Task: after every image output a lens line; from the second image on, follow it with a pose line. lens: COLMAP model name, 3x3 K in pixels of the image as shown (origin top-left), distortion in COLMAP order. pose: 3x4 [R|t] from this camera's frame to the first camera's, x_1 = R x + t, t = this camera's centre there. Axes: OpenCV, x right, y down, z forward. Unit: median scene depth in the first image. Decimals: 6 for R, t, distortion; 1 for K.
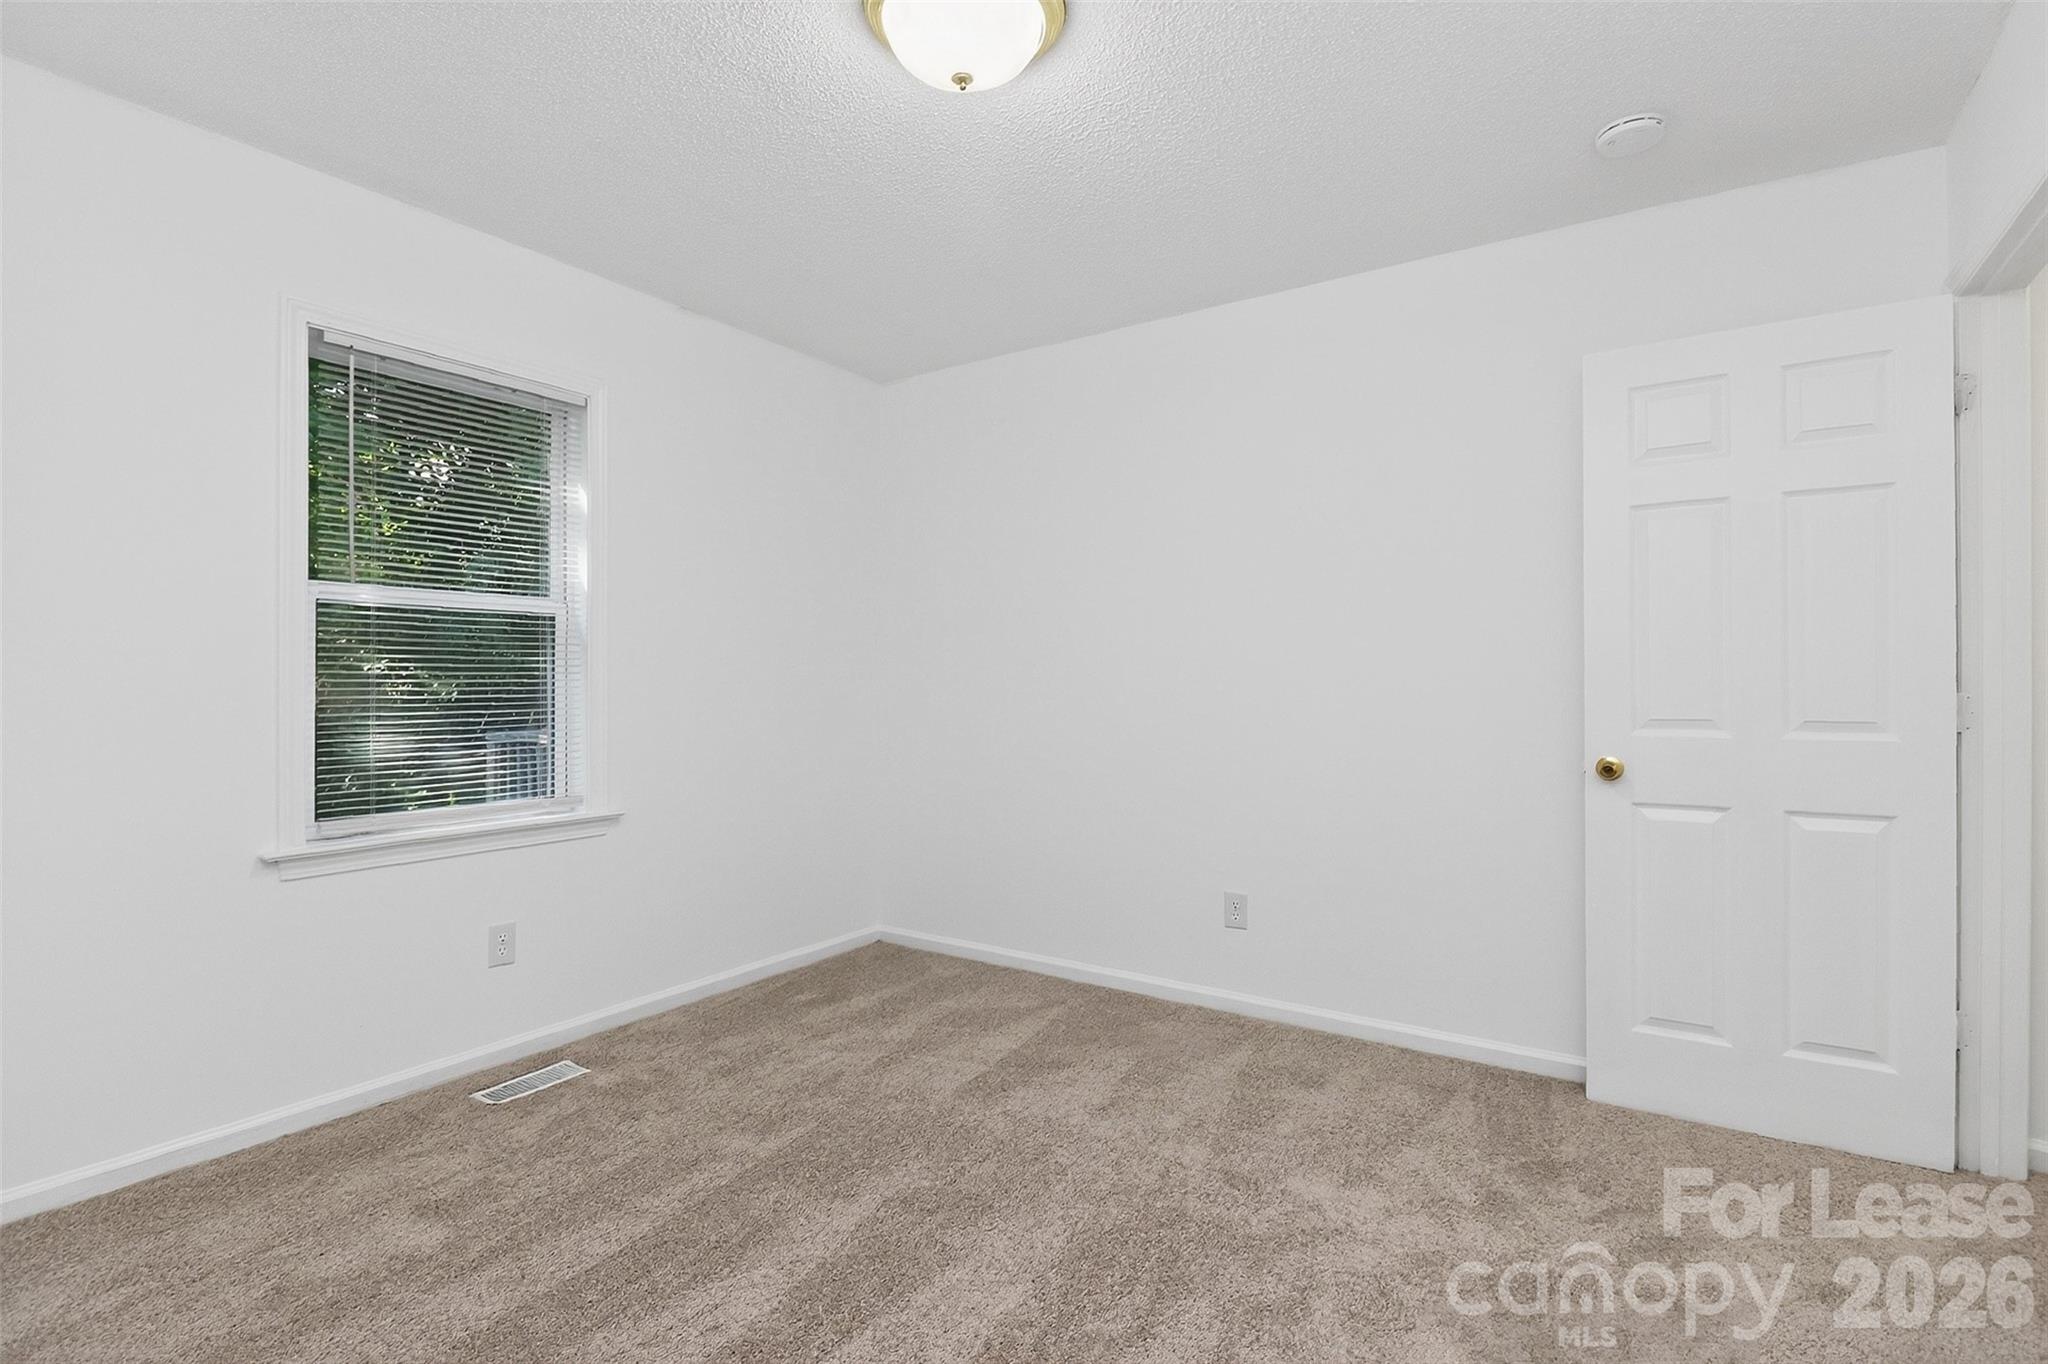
lens RADIAL K [[994.7, 0, 1018.6], [0, 994.7, 679.2], [0, 0, 1]] dist [0.000021, -0.004411]
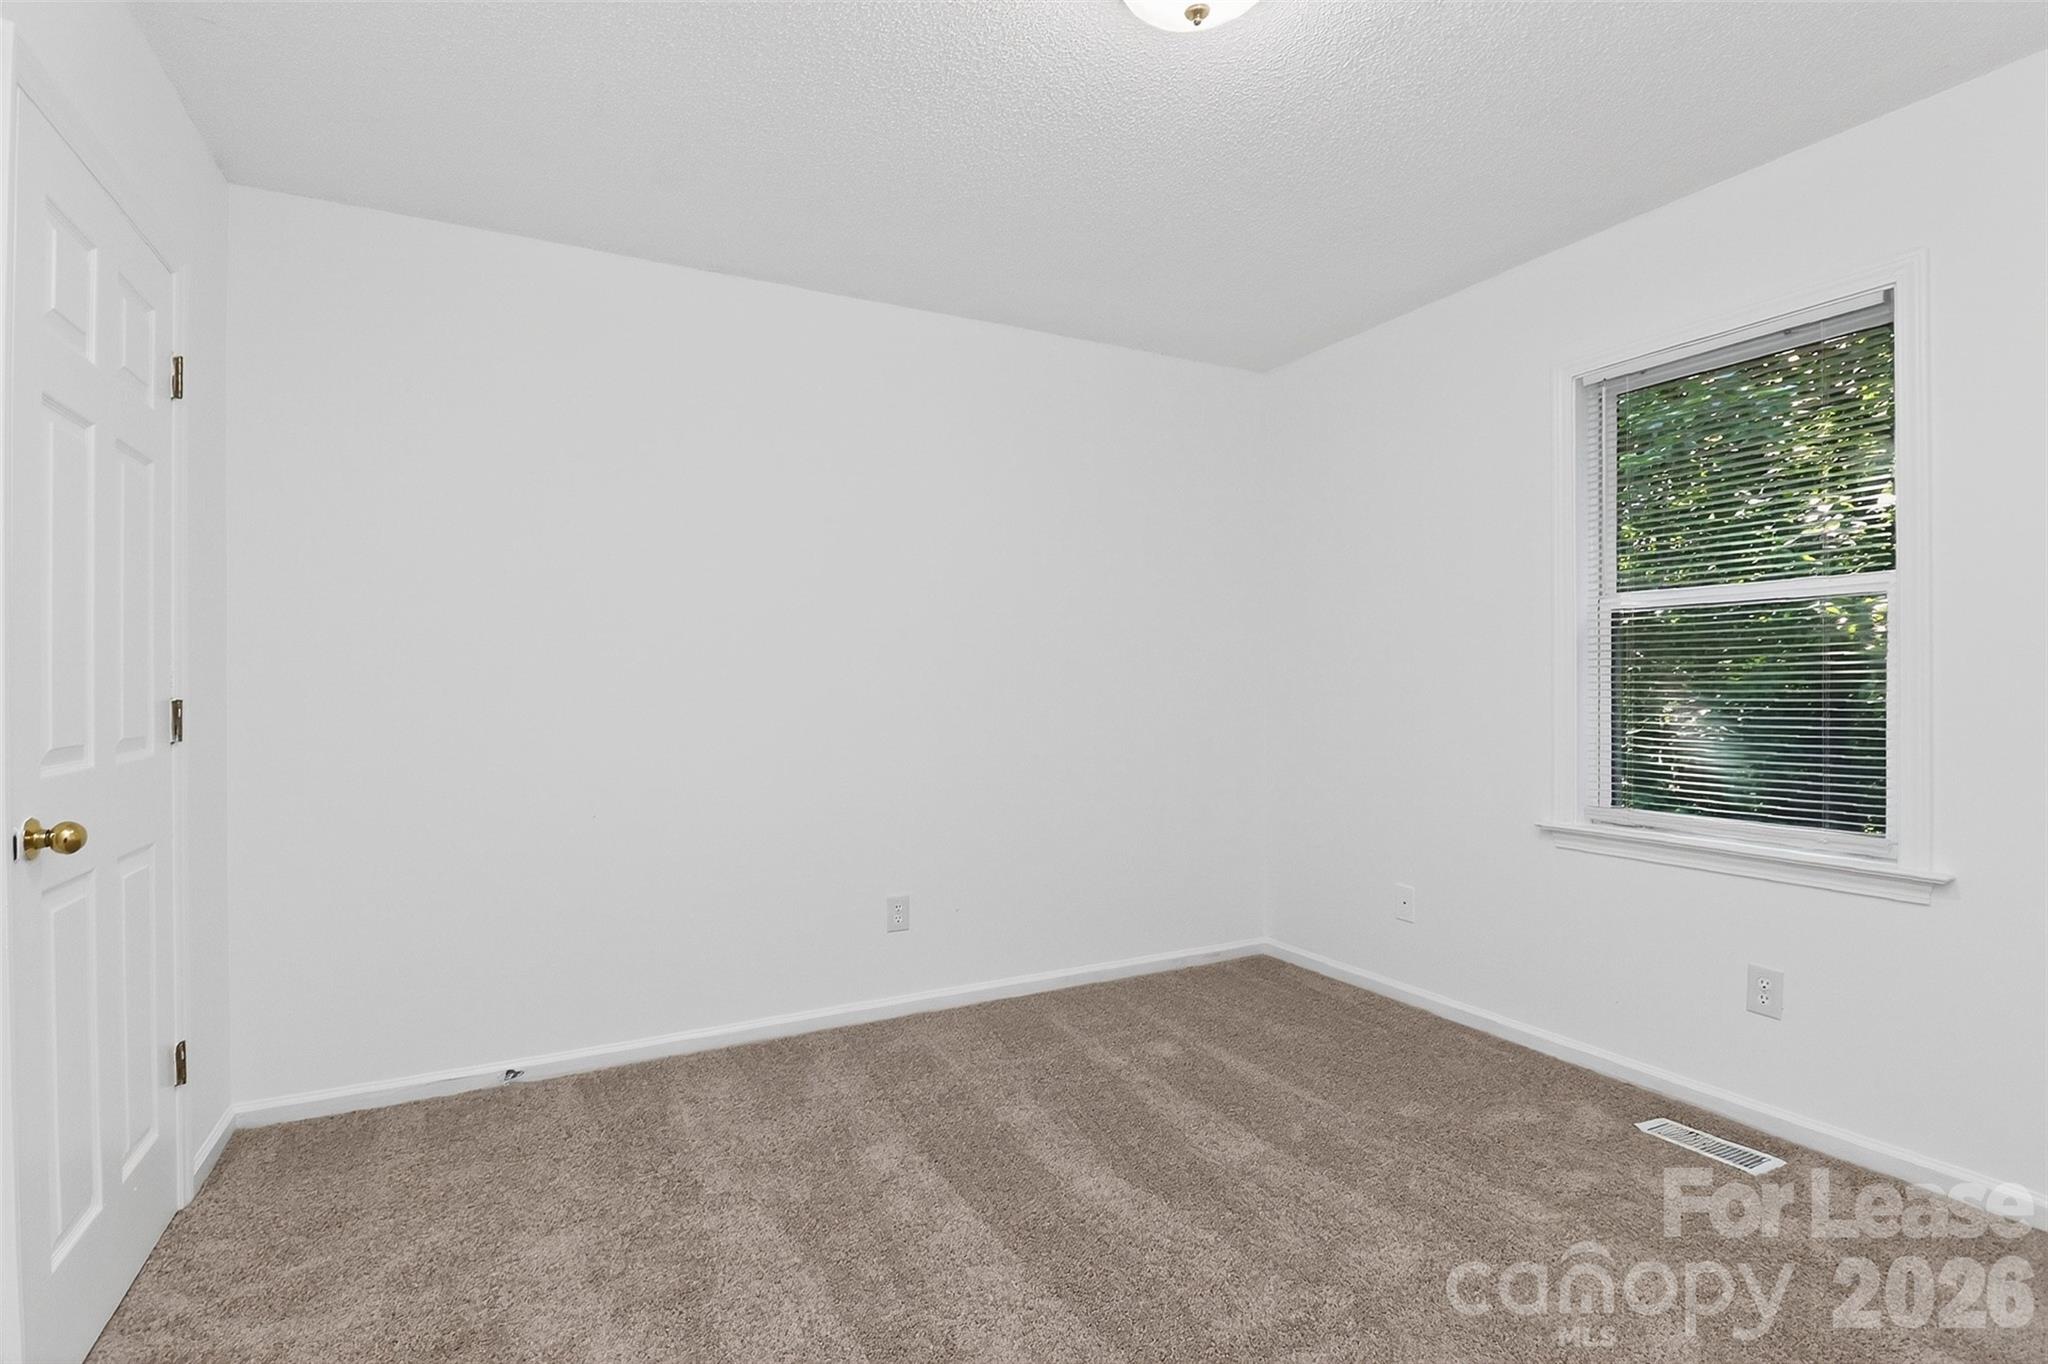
lens RADIAL K [[994.7, 0, 1020.7], [0, 994.7, 682.1], [0, 0, 1]] dist [0.000021, -0.004411]
pose [[-0.483393, -0.000334, -0.875403, 0.536685], [0.005185, 0.999981, -0.003244, 0.001255], [0.875388, -0.006107, -0.483383, 0.854917]]
